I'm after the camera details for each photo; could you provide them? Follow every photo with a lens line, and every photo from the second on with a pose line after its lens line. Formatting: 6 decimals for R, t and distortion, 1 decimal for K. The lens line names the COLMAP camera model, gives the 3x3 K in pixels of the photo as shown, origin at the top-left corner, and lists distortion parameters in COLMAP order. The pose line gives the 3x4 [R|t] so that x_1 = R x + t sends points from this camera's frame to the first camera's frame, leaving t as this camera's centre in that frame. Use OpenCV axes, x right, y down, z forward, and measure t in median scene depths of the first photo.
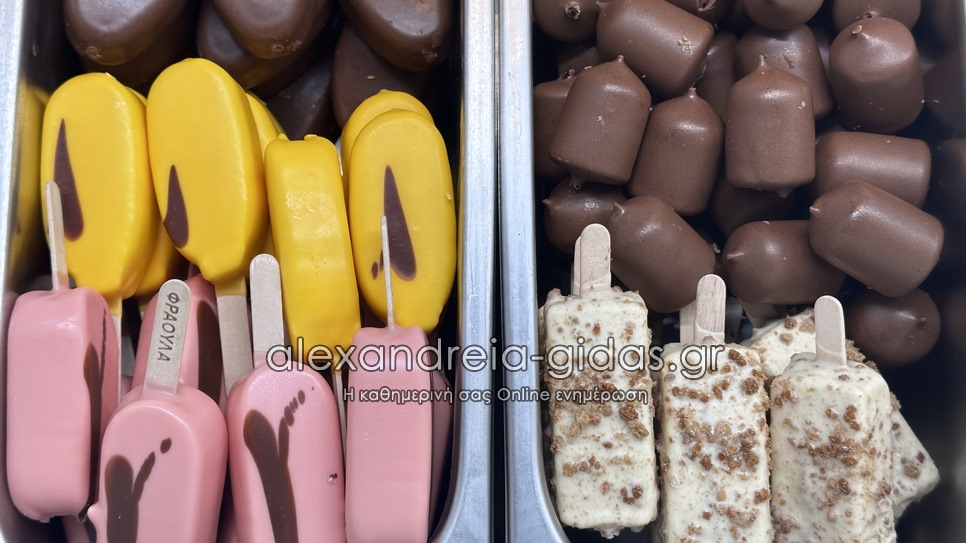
lens RADIAL K [[1322.8, 0, 483.0], [0, 1322.8, 271.5], [0, 0, 1]] dist [0.184584, -0.303263]
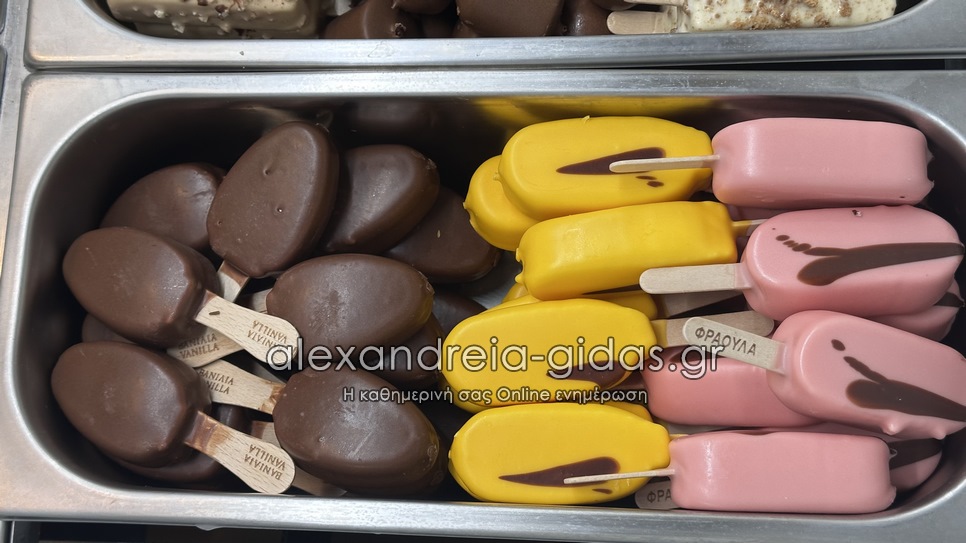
lens RADIAL K [[1322.8, 0, 483.0], [0, 1322.8, 271.5], [0, 0, 1]] dist [0.184584, -0.303263]
pose [[0.040243, -0.980276, 0.193492, -0.375553], [0.995873, 0.055116, 0.072106, -0.220001], [-0.081348, 0.189791, 0.978449, -0.032482]]
